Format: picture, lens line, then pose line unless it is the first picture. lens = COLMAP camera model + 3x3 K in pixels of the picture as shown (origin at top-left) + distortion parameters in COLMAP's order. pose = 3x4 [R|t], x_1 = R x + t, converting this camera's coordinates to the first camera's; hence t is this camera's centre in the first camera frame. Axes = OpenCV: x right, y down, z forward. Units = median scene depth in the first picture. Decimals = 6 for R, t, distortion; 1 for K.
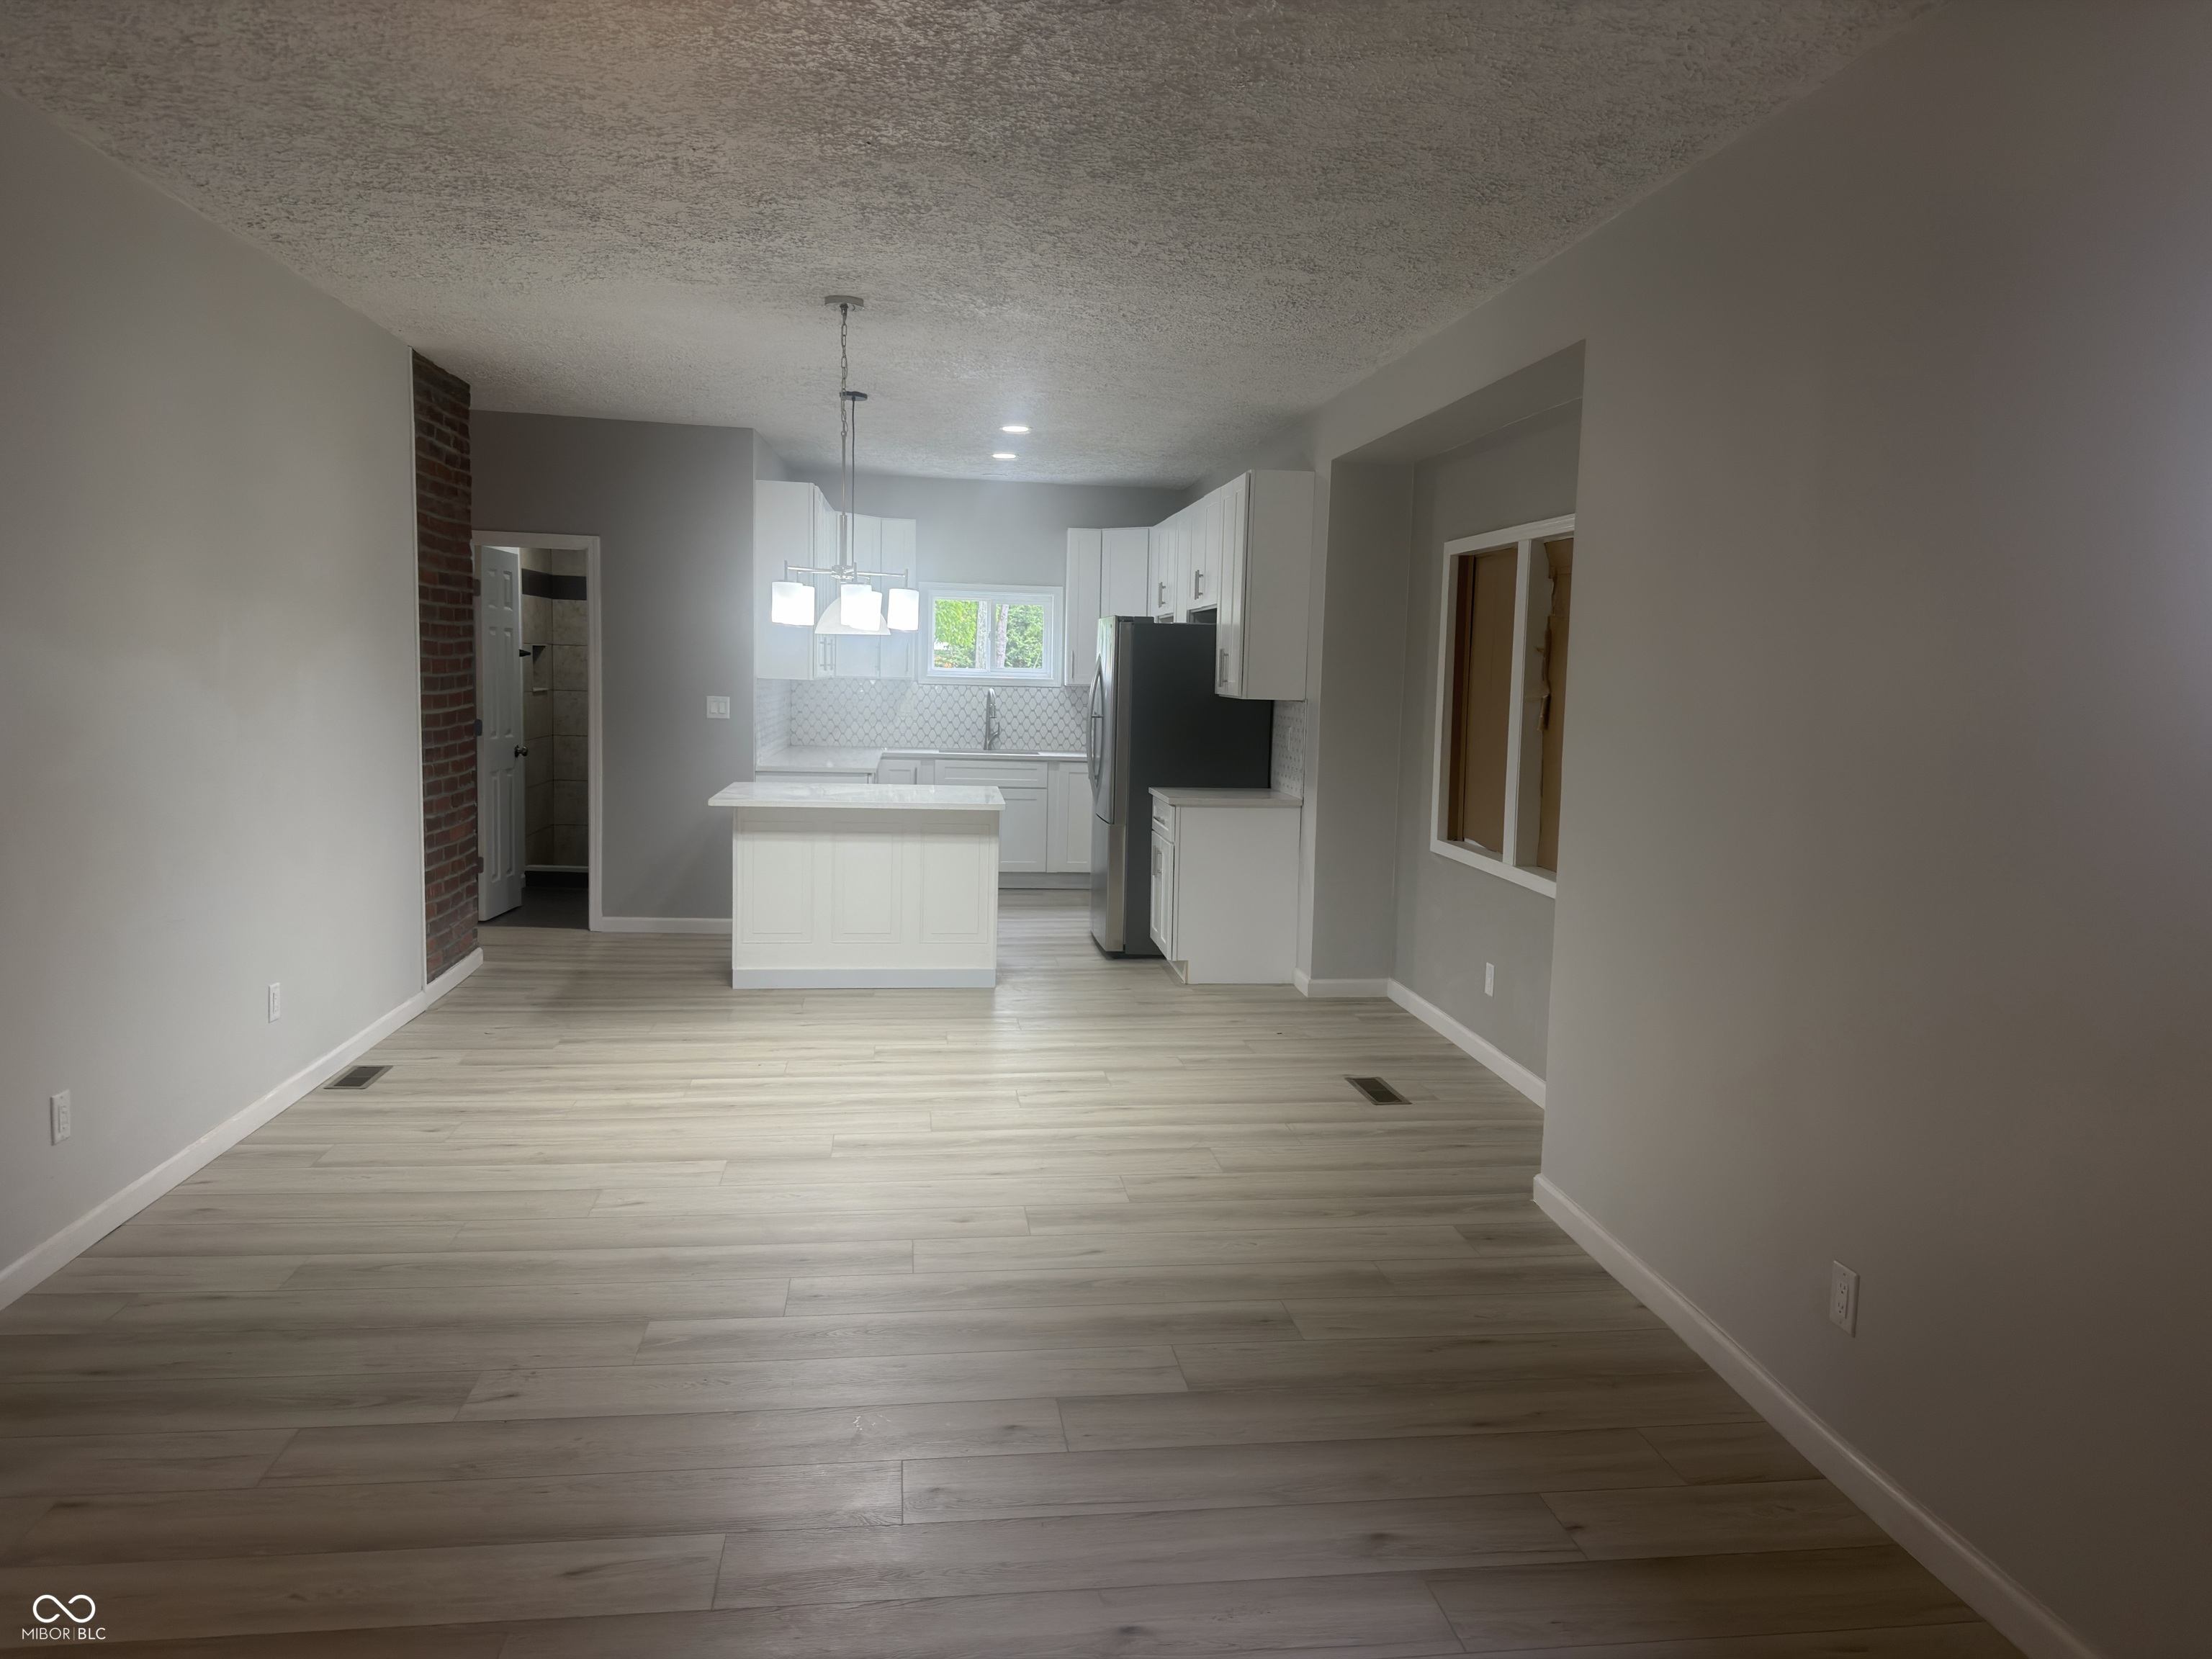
lens RADIAL K [[1539.3, 0, 1104.4], [0, 1539.3, 831.9], [0, 0, 1]] dist [0.067145, 0.000393]
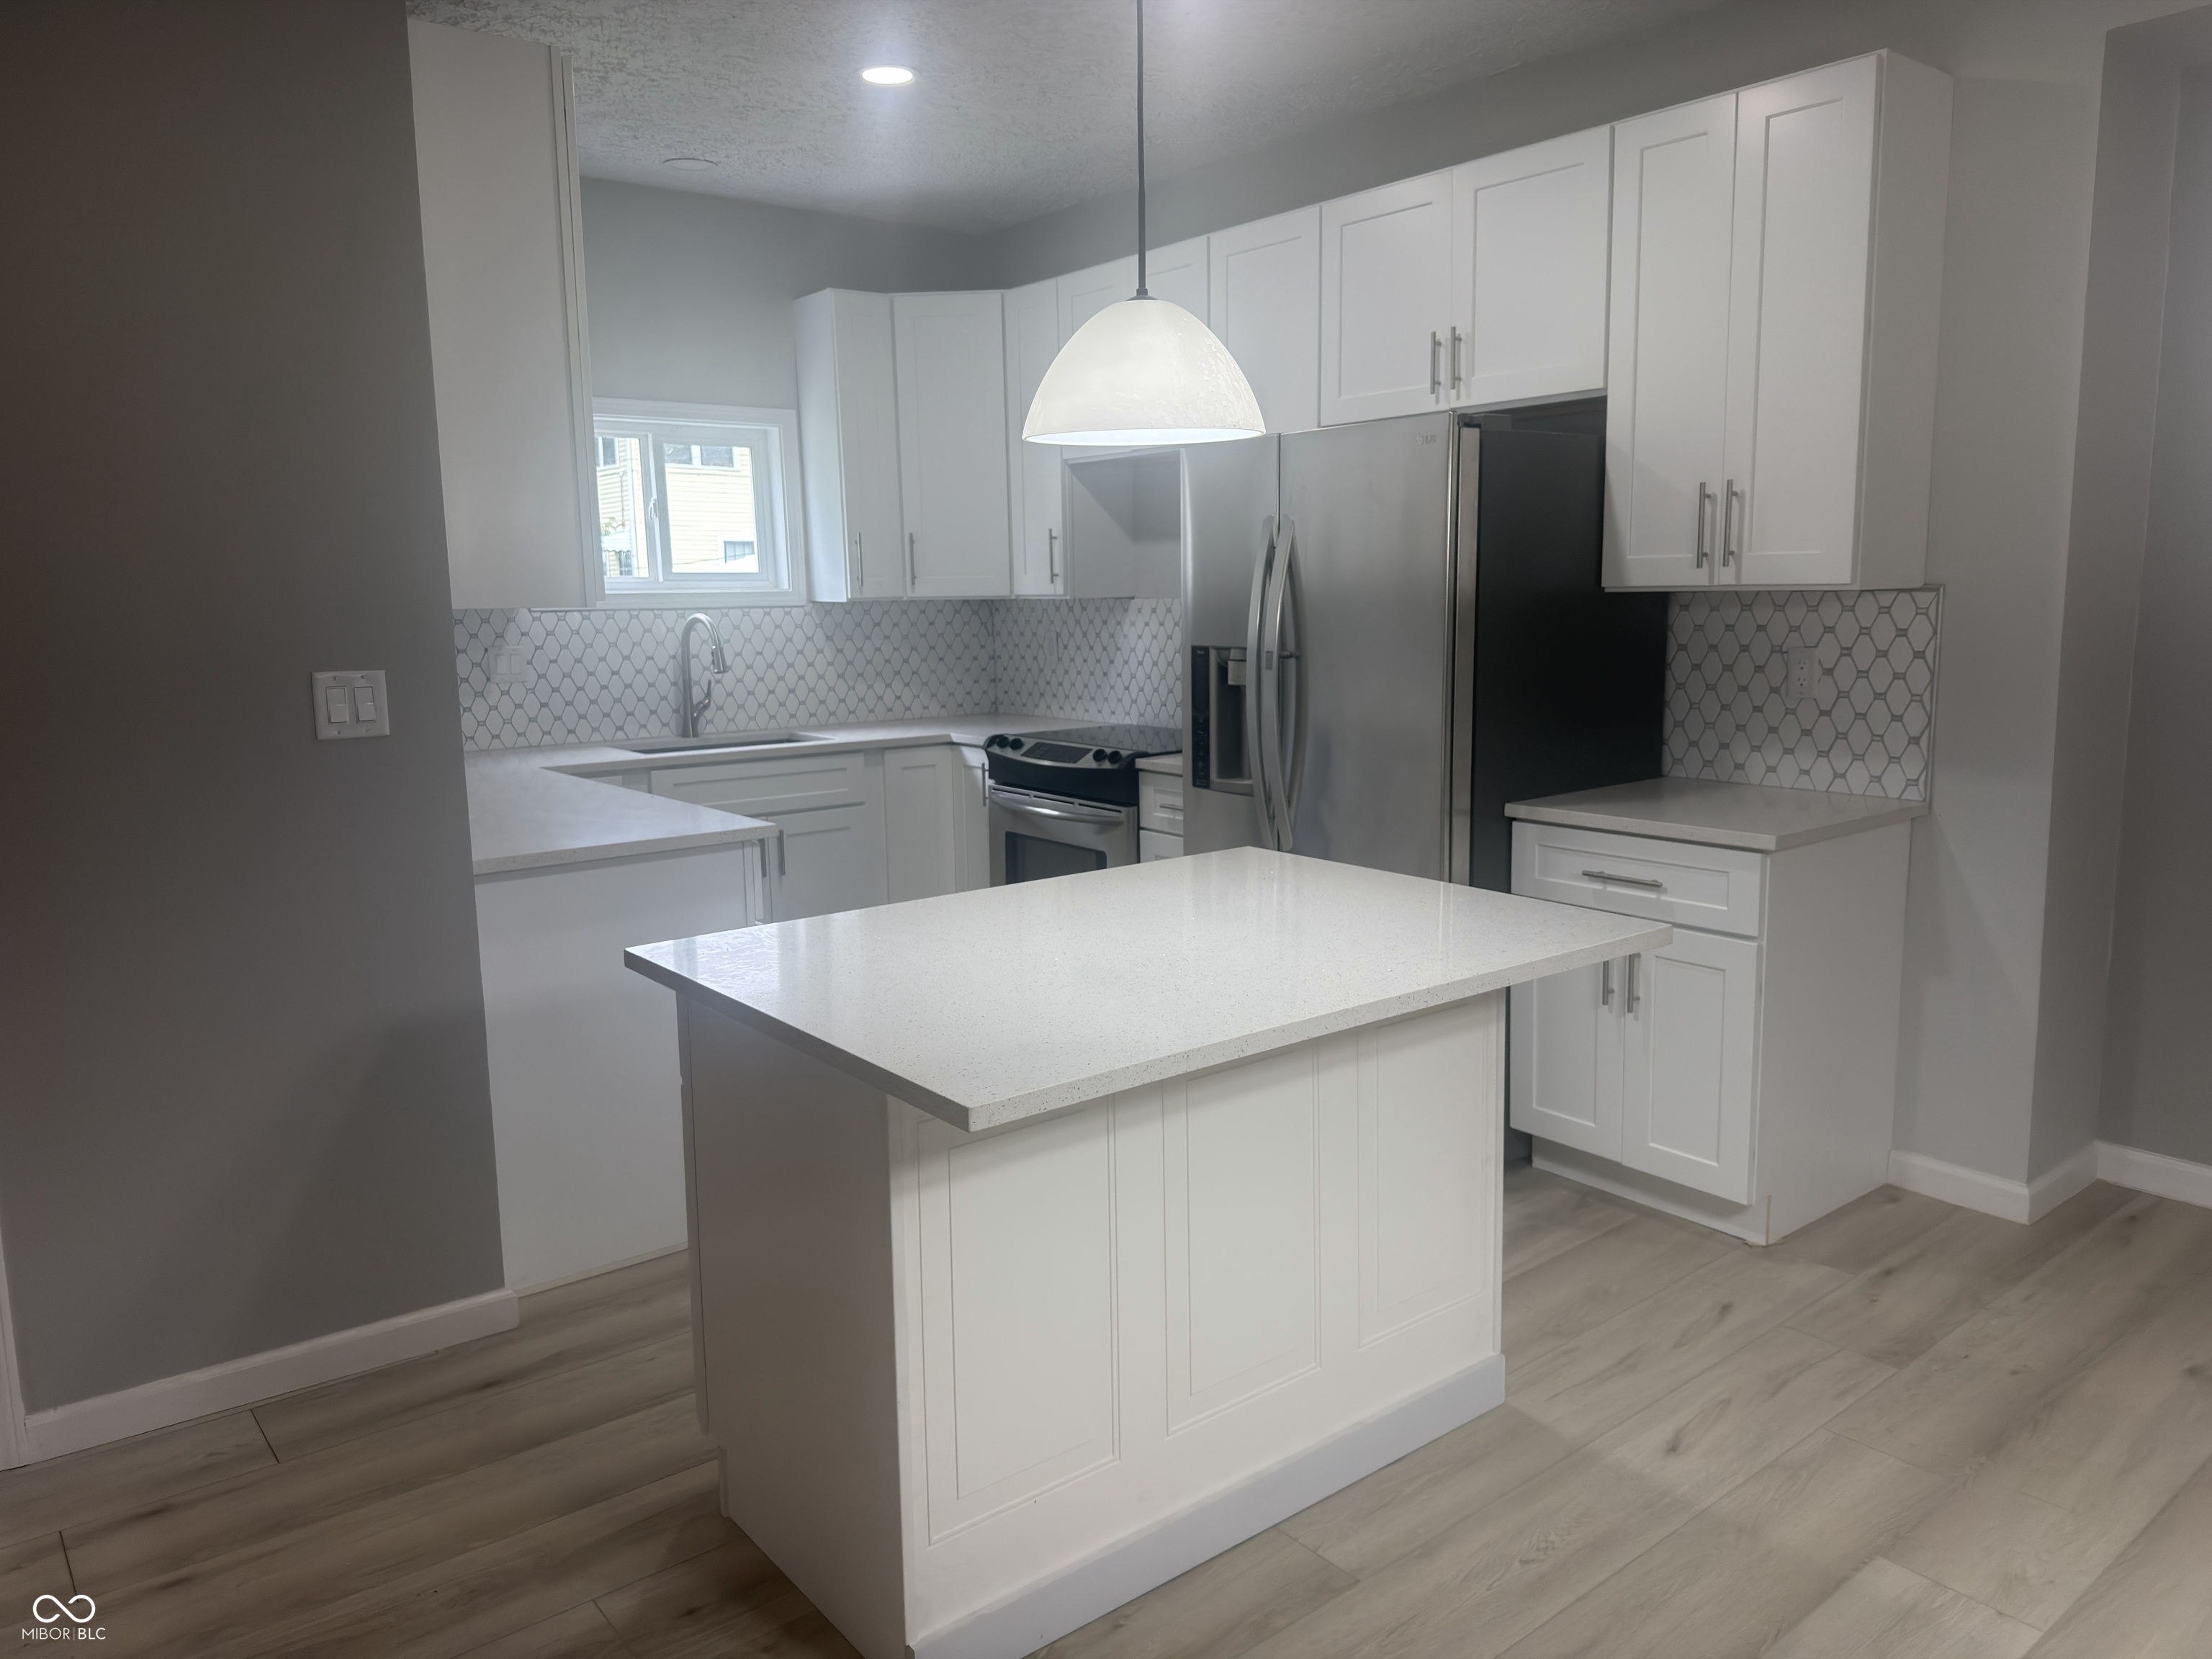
lens RADIAL K [[1539.3, 0, 1112.3], [0, 1539.3, 820.5], [0, 0, 1]] dist [0.067145, 0.000393]
pose [[0.845087, -0.122737, 0.520350, -0.229584], [0.097549, 0.992352, 0.075643, -0.051973], [-0.525655, -0.013165, 0.850596, 0.507558]]
